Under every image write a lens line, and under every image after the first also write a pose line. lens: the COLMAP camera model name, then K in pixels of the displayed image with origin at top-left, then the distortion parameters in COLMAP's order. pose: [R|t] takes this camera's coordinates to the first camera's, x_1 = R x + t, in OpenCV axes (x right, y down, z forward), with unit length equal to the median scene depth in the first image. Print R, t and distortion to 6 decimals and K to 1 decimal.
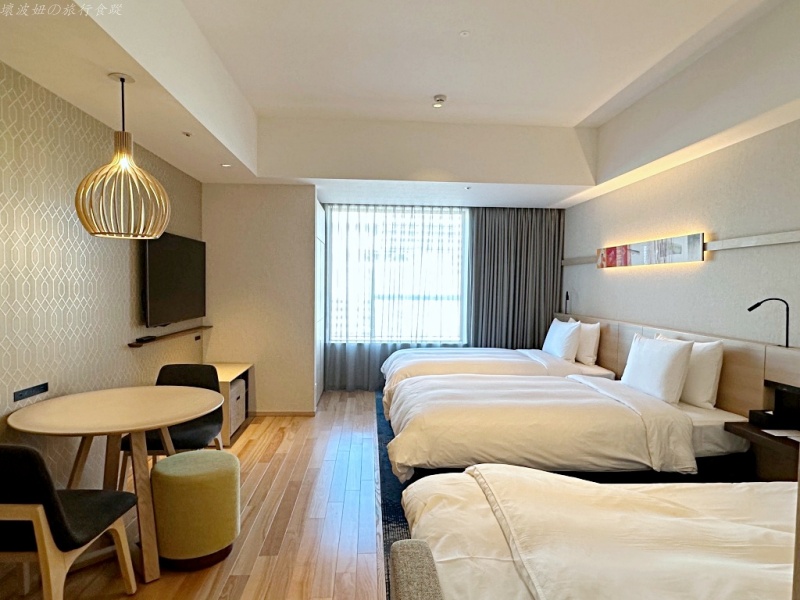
lens RADIAL K [[486.7, 0, 398.0], [0, 486.7, 305.7], [0, 0, 1]] dist [-0.007196, 0.003109]
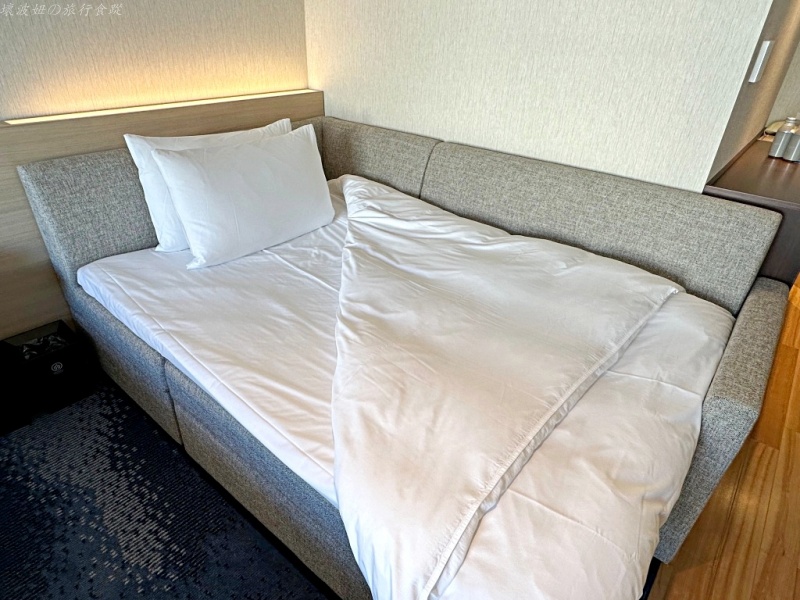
lens RADIAL K [[486.7, 0, 397.0], [0, 486.7, 308.5], [0, 0, 1]] dist [-0.007196, 0.003109]
pose [[-0.729562, -0.389656, 0.562057, 0.012433], [-0.019144, 0.833136, 0.552737, -0.035119], [-0.683647, 0.392496, -0.615283, 0.532914]]
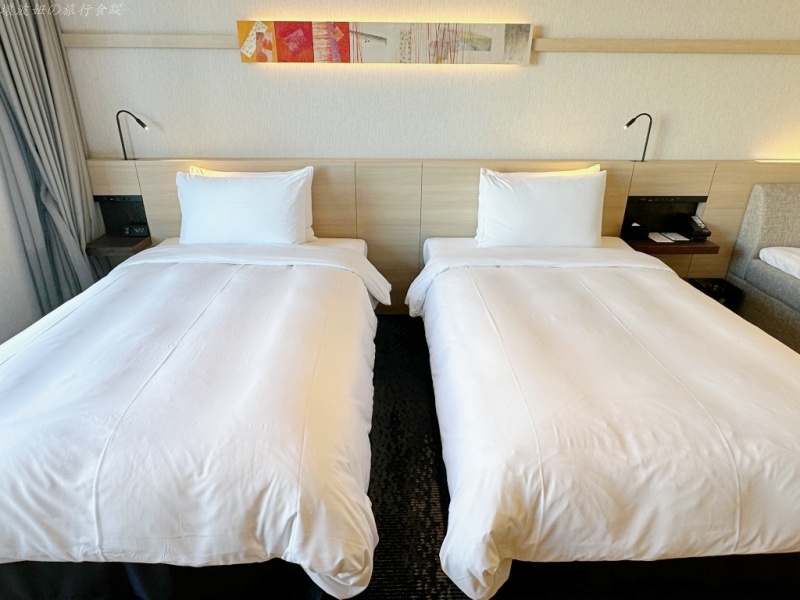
lens RADIAL K [[486.7, 0, 395.8], [0, 486.7, 304.5], [0, 0, 1]] dist [-0.007196, 0.003109]
pose [[0.032285, -0.427530, 0.903424, -0.200390], [0.035735, 0.903811, 0.426436, -0.065366], [-0.998840, 0.018516, 0.044458, 0.921250]]
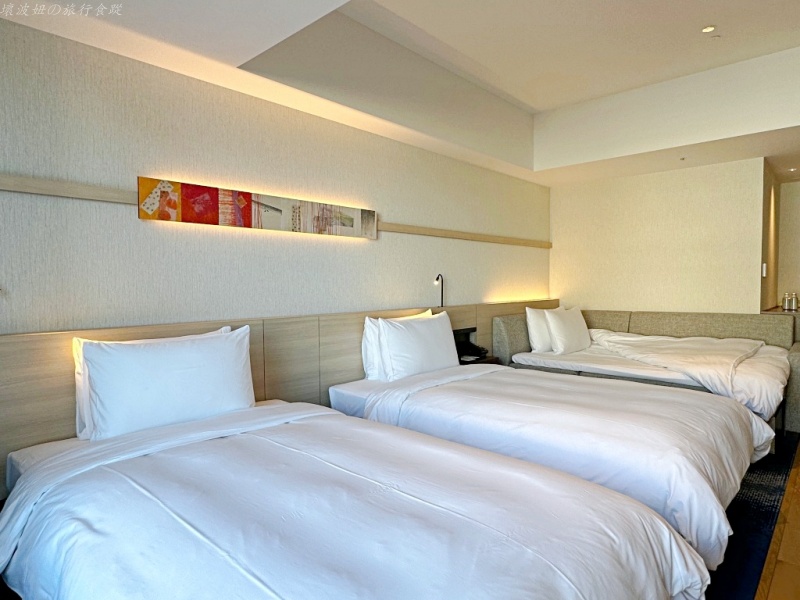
lens RADIAL K [[486.7, 0, 397.7], [0, 486.7, 306.8], [0, 0, 1]] dist [-0.007196, 0.003109]
pose [[-0.694742, -0.038915, 0.718206, -0.107856], [0.031207, 0.995964, 0.084152, -0.027507], [-0.718582, 0.080877, -0.690723, 1.302348]]
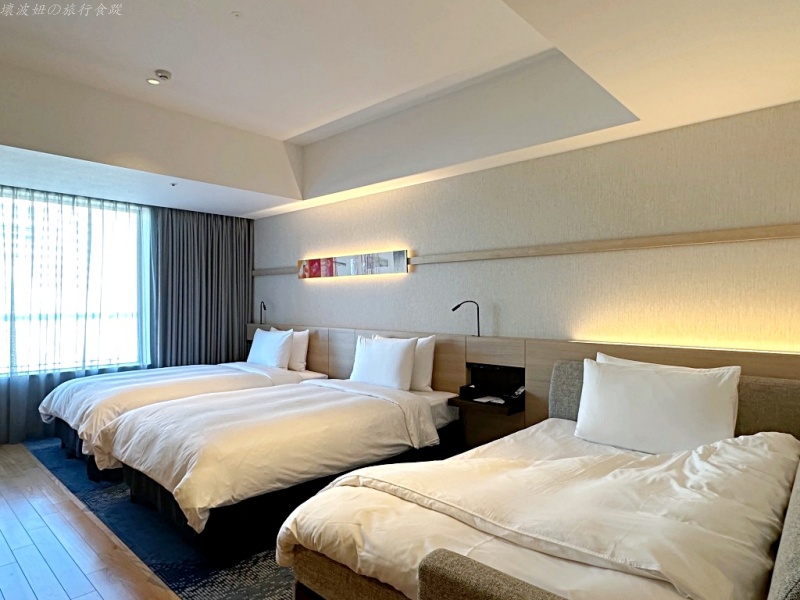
lens RADIAL K [[486.7, 0, 399.6], [0, 486.7, 304.4], [0, 0, 1]] dist [-0.007196, 0.003109]
pose [[0.722030, -0.016222, 0.691671, -0.184140], [0.039239, 0.999076, -0.017531, 0.006603], [-0.690748, 0.039798, 0.722000, 0.100488]]
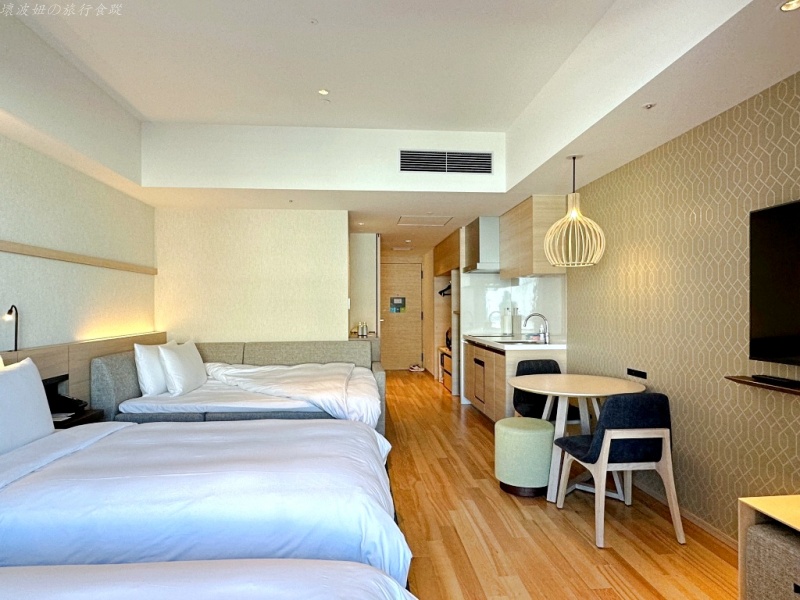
lens RADIAL K [[486.7, 0, 399.2], [0, 486.7, 307.0], [0, 0, 1]] dist [-0.007196, 0.003109]
pose [[-0.999656, -0.009171, -0.024561, -0.006730], [-0.010201, 0.999060, 0.042141, -0.038895], [0.024152, 0.042377, -0.998810, 1.270940]]
